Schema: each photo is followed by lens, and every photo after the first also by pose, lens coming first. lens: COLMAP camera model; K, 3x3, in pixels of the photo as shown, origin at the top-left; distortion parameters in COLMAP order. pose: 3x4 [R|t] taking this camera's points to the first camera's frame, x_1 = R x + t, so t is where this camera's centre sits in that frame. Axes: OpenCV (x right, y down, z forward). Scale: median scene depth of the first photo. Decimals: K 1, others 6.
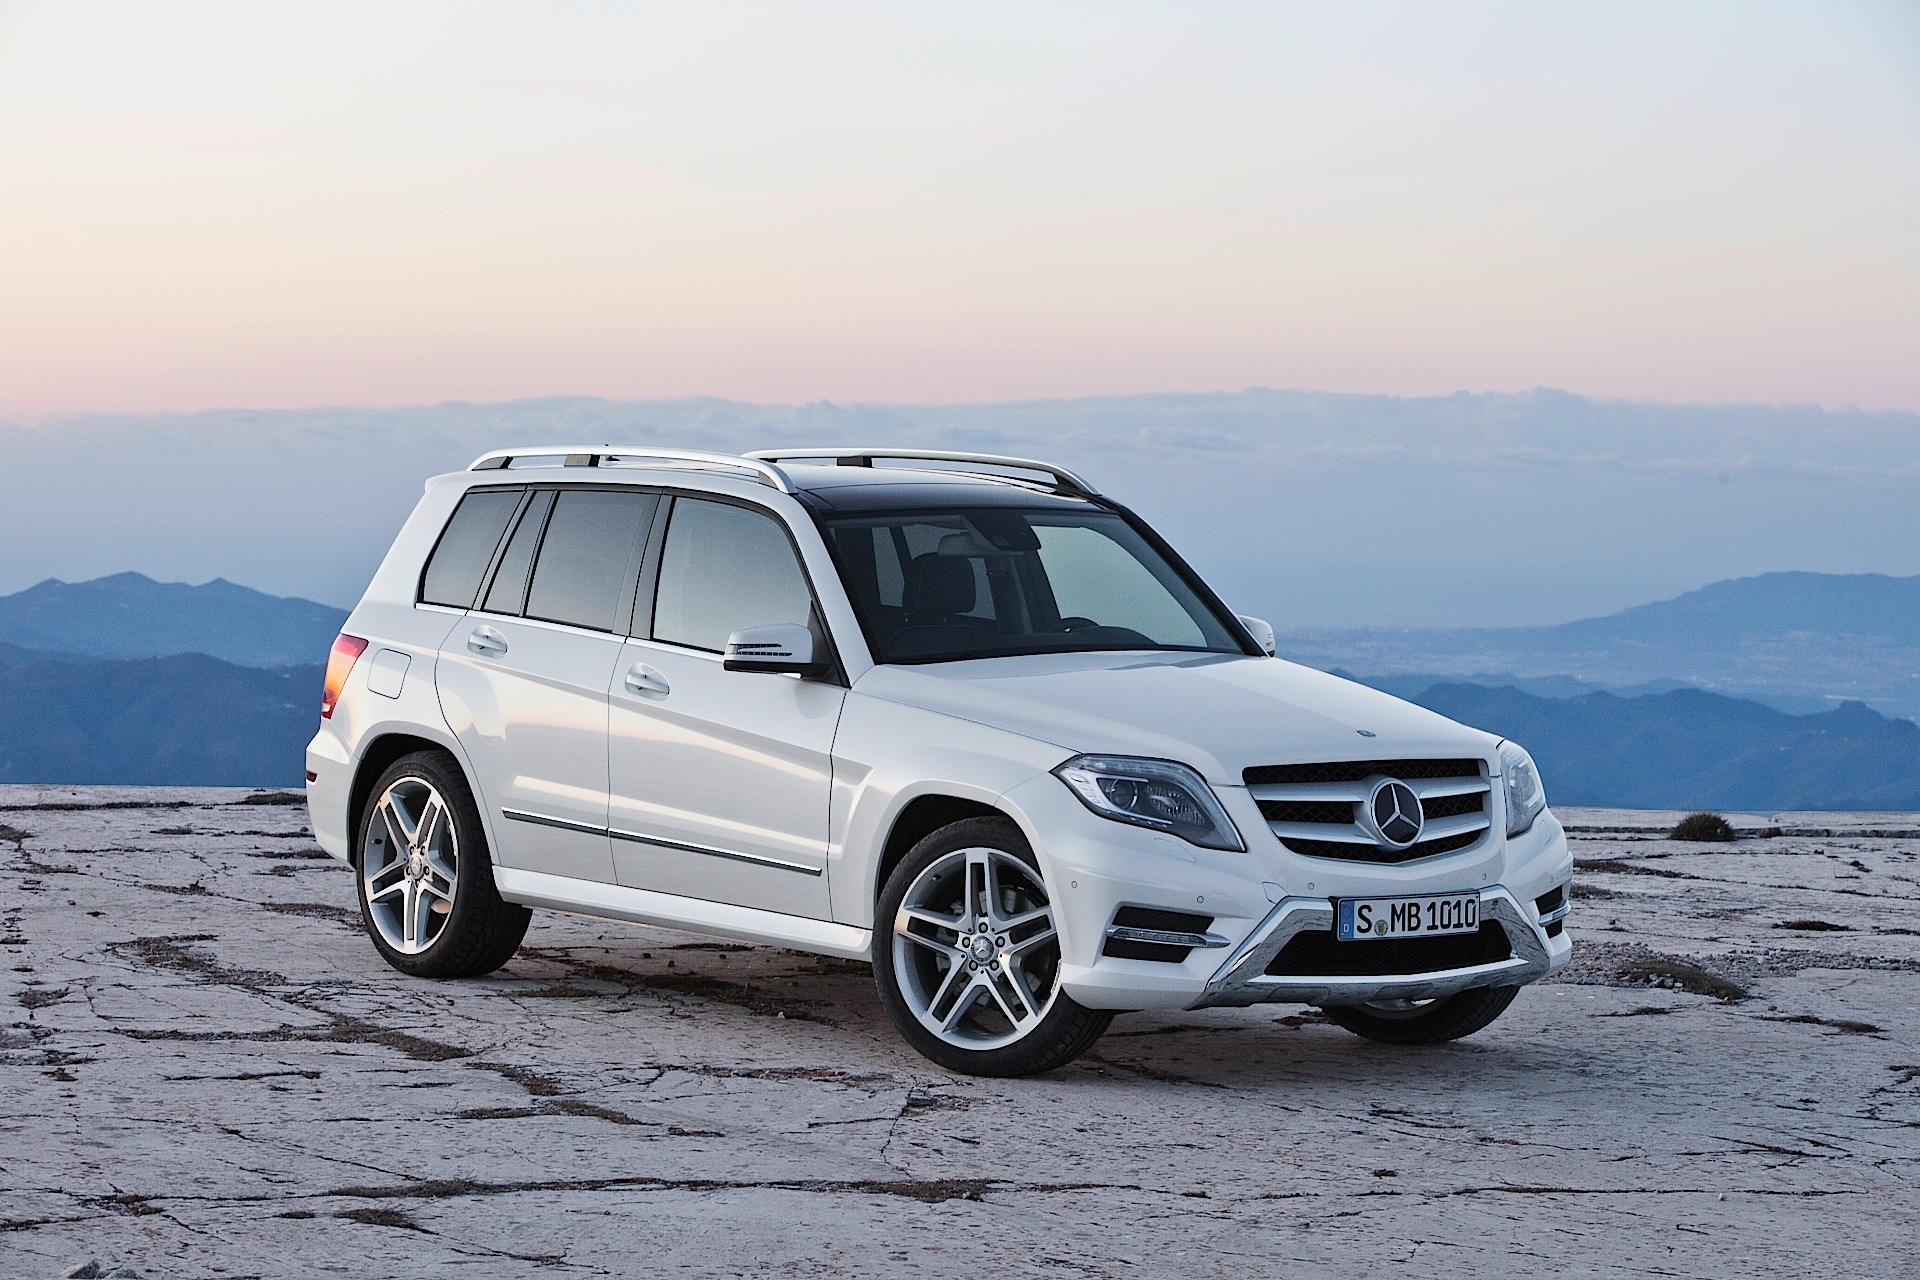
lens RADIAL K [[5383.9, 0, 947.6], [0, 5383.9, 655.1], [0, 0, 1]] dist [-0.214181, 0.000000]
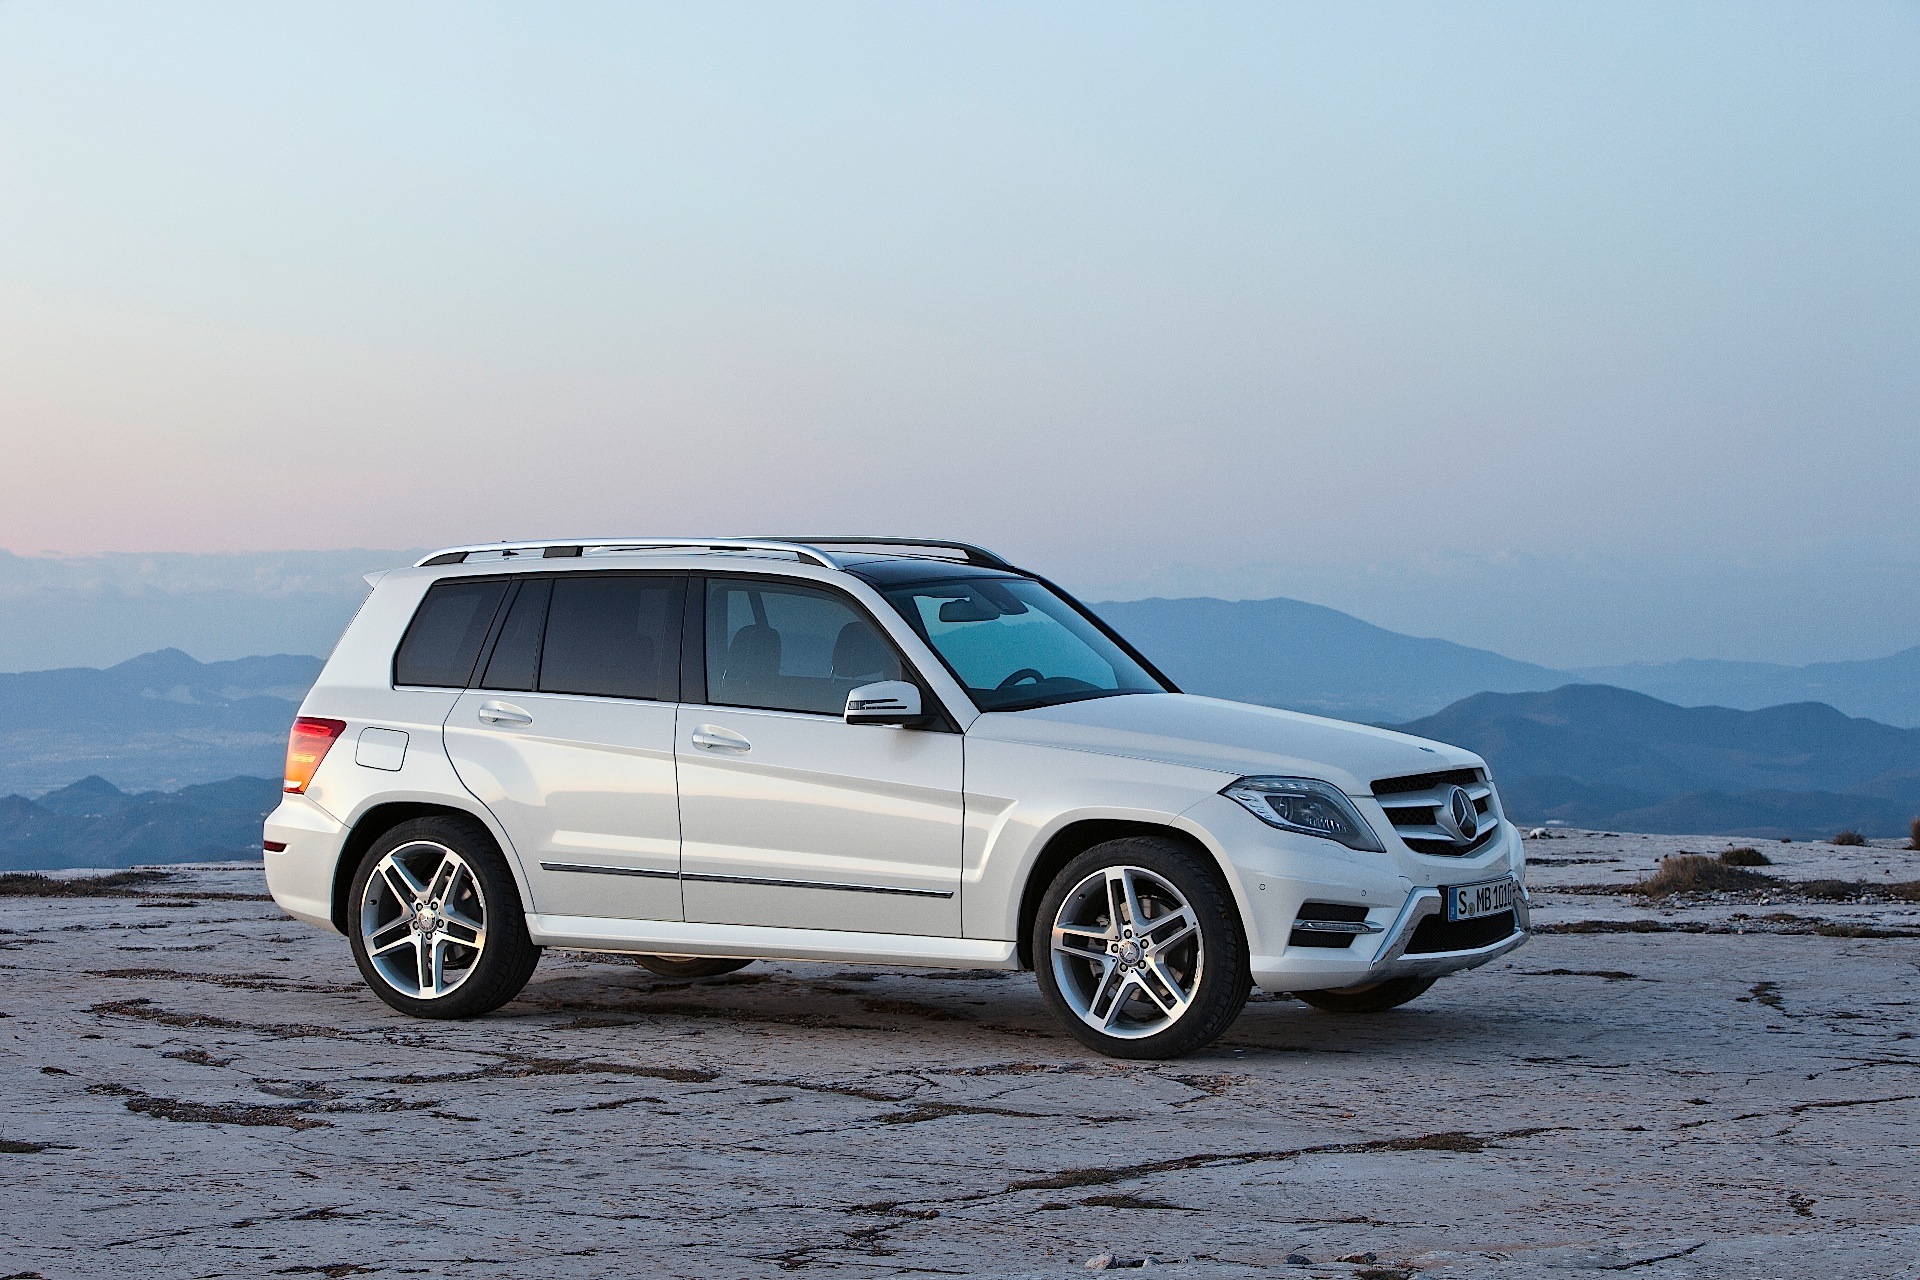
lens RADIAL K [[4408.0, 0, 961.2], [0, 4408.0, 631.2], [0, 0, 1]] dist [-0.017806, 0.000000]
pose [[0.926926, -0.037959, 0.373319, -0.369201], [0.047137, 0.998768, -0.015484, -0.001313], [-0.372271, 0.031950, 0.927574, 0.120416]]
